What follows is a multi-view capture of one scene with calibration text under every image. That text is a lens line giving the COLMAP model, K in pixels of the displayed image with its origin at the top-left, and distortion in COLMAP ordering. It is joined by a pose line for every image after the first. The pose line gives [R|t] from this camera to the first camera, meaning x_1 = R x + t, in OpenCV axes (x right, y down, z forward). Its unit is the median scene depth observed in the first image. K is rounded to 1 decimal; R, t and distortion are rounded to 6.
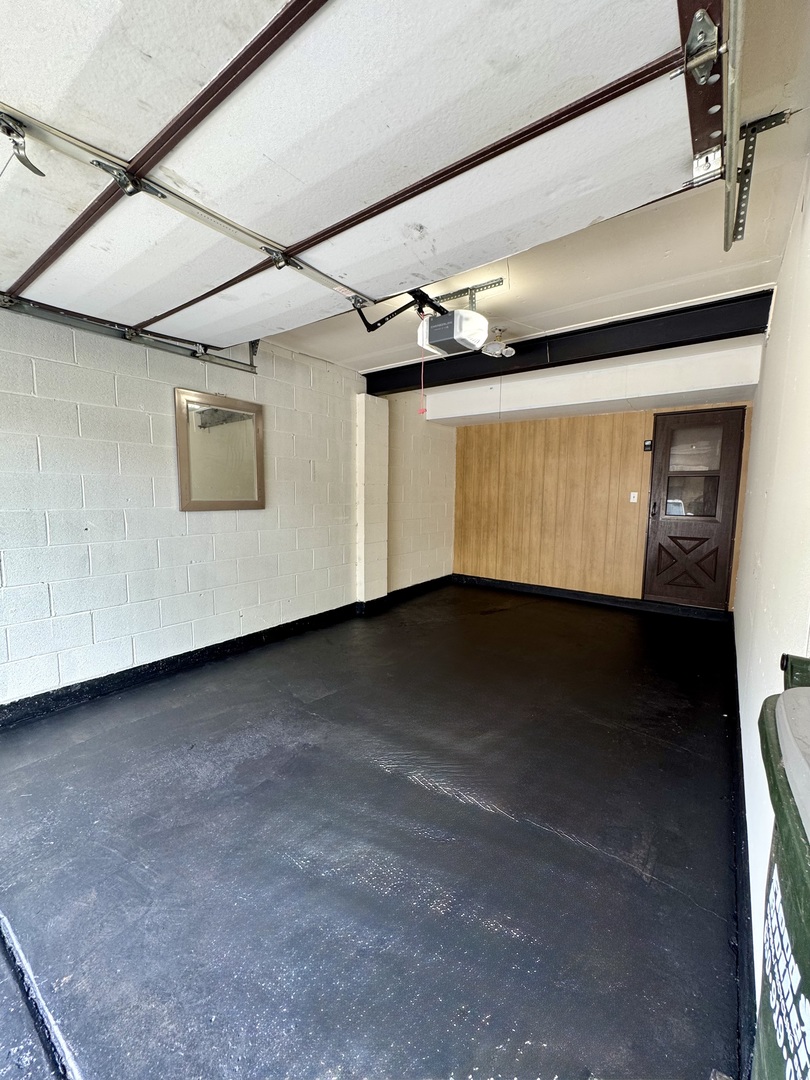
lens RADIAL K [[432.6, 0, 410.4], [0, 432.6, 543.1], [0, 0, 1]] dist [-0.000703, 0.000645]
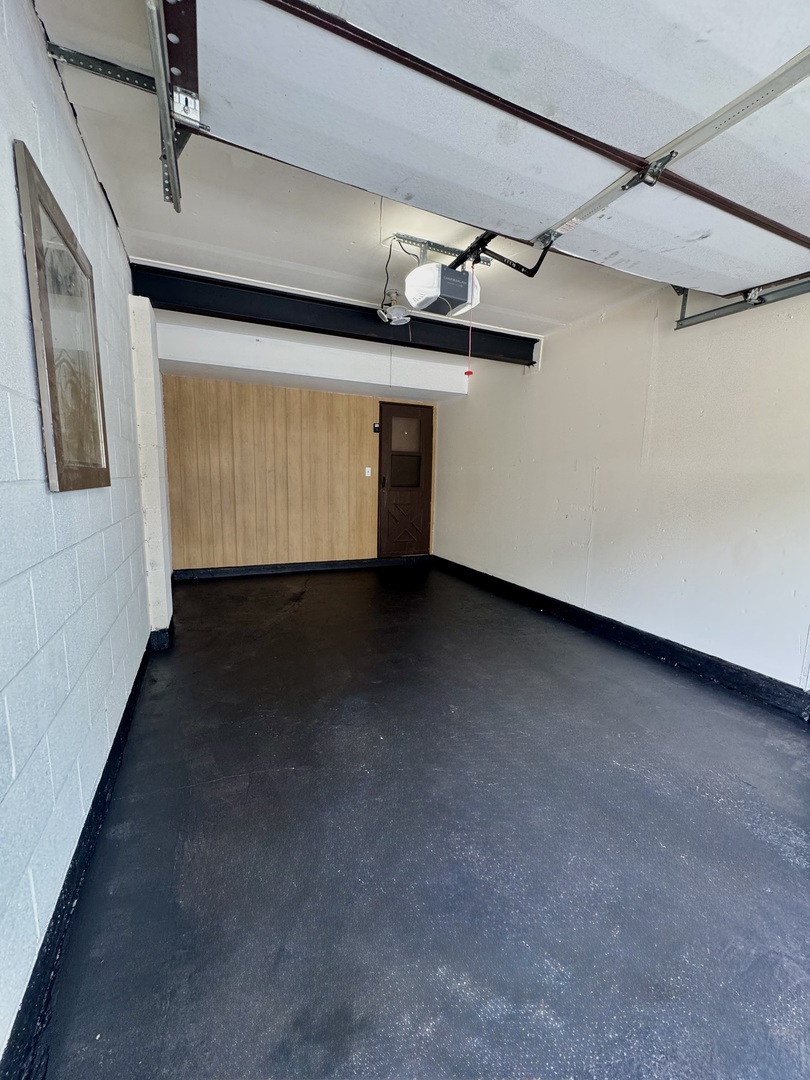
lens RADIAL K [[432.6, 0, 407.4], [0, 432.6, 538.2], [0, 0, 1]] dist [-0.000703, 0.000645]
pose [[0.505335, -0.122330, 0.854208, -0.414862], [0.078909, 0.992304, 0.095425, -0.030622], [-0.859308, 0.019183, 0.511099, 0.304835]]
